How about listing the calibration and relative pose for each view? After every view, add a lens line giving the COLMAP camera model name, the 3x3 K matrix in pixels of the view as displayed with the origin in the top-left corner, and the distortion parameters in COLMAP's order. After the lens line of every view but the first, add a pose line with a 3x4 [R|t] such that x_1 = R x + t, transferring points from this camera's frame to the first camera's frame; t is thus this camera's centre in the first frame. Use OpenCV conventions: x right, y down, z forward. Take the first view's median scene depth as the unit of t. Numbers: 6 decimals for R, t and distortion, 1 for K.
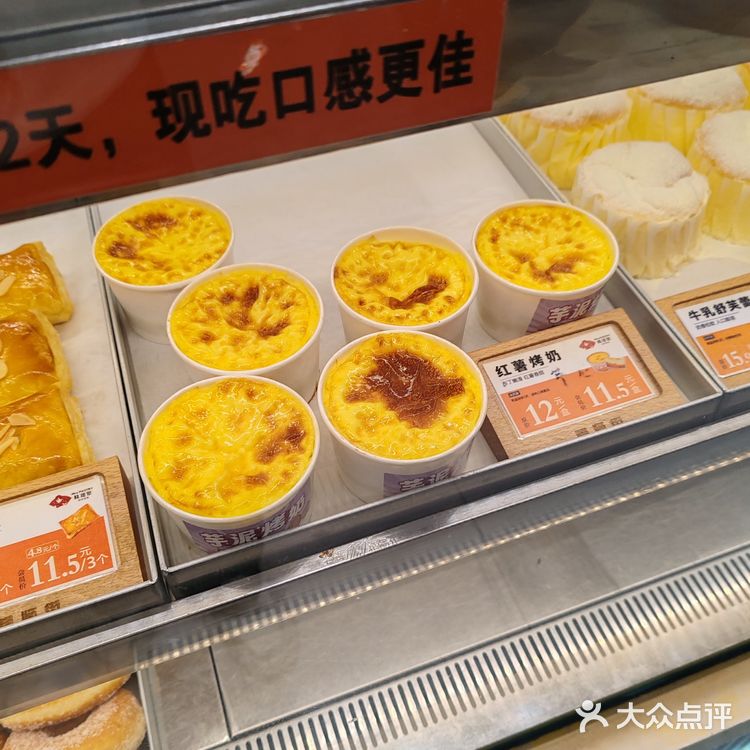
lens RADIAL K [[781.9, 0, 374.2], [0, 781.9, 374.5], [0, 0, 1]] dist [0.001469, 0.016124]
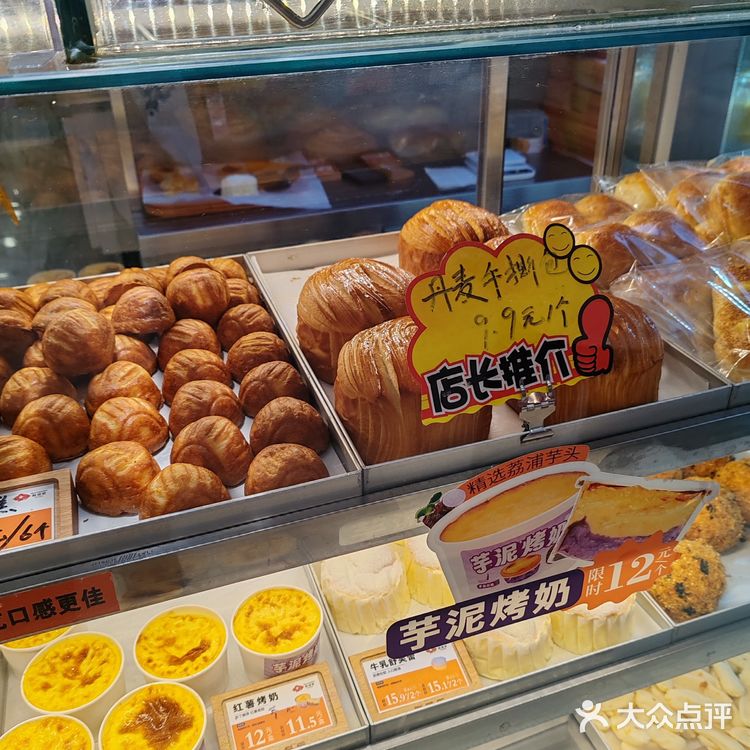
lens RADIAL K [[781.9, 0, 374.2], [0, 781.9, 374.5], [0, 0, 1]] dist [0.001469, 0.016124]
pose [[0.999918, -0.000319, -0.012809, 0.452725], [-0.003914, 0.944287, -0.329099, -0.118216], [0.012200, 0.329122, 0.944209, -0.673311]]
